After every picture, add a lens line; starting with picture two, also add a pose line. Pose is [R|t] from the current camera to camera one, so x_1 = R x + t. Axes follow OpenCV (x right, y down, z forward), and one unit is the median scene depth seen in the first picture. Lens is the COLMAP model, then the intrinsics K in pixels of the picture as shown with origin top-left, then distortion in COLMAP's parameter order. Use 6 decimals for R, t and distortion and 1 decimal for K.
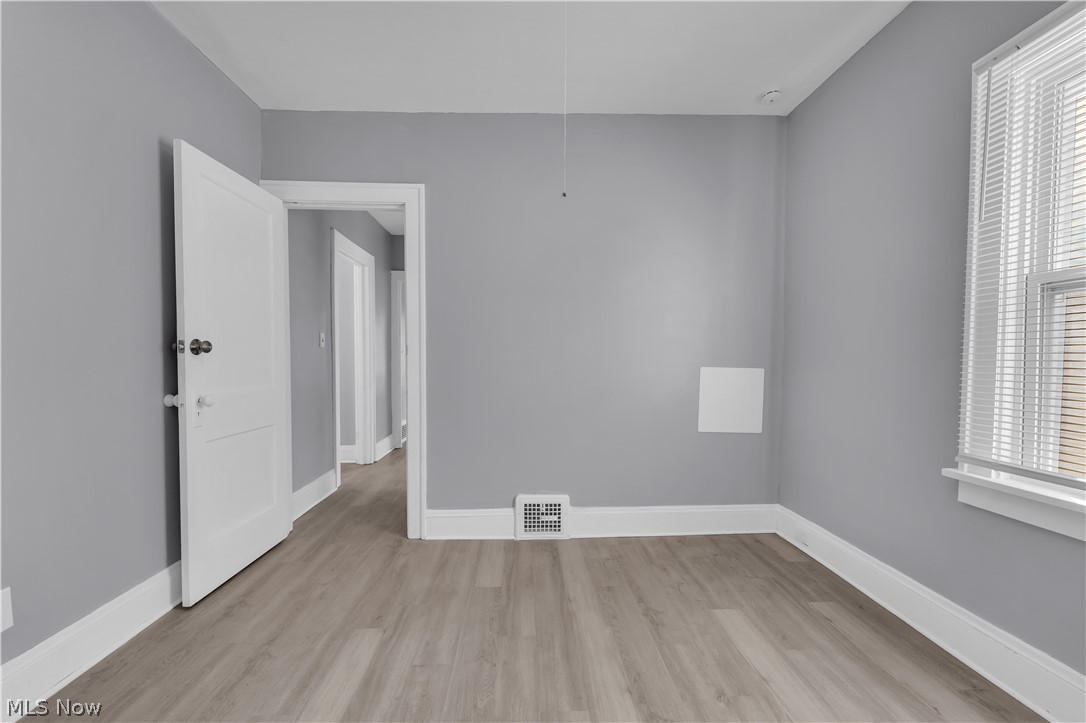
lens RADIAL K [[439.6, 0, 536.3], [0, 439.6, 368.4], [0, 0, 1]] dist [-0.001173, -0.000508]
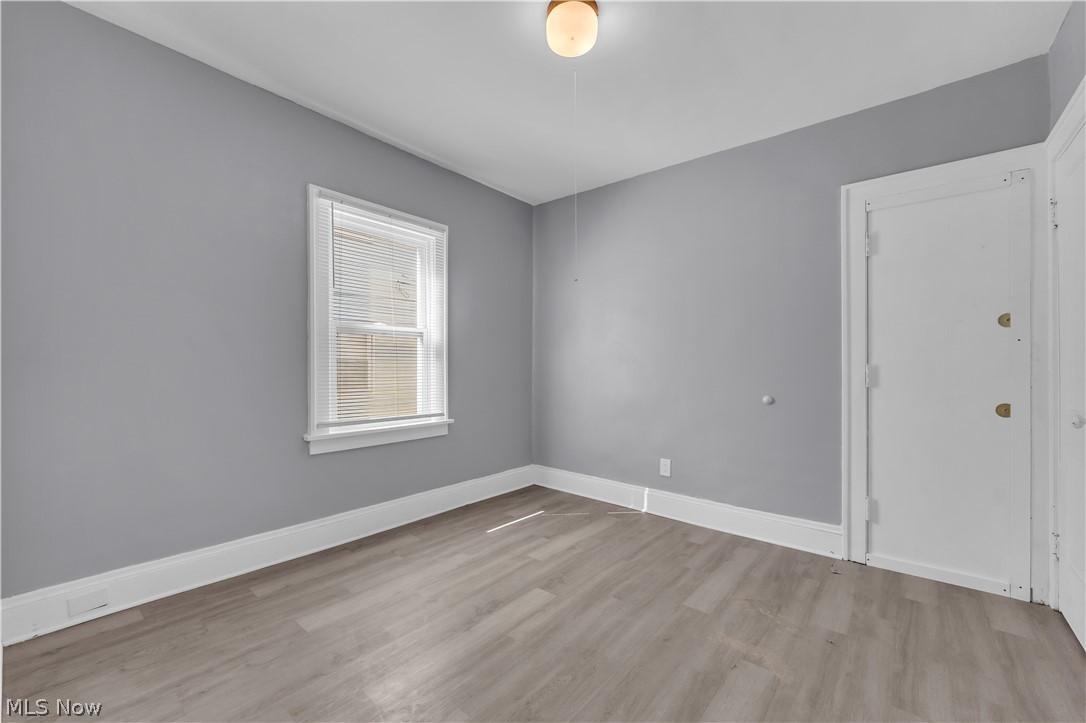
lens RADIAL K [[439.6, 0, 536.3], [0, 439.6, 368.4], [0, 0, 1]] dist [-0.001173, -0.000508]
pose [[-0.741105, -0.003507, 0.671380, -0.590394], [0.009653, 0.999827, 0.015879, -0.020712], [-0.671320, 0.018249, -0.740943, 1.365005]]
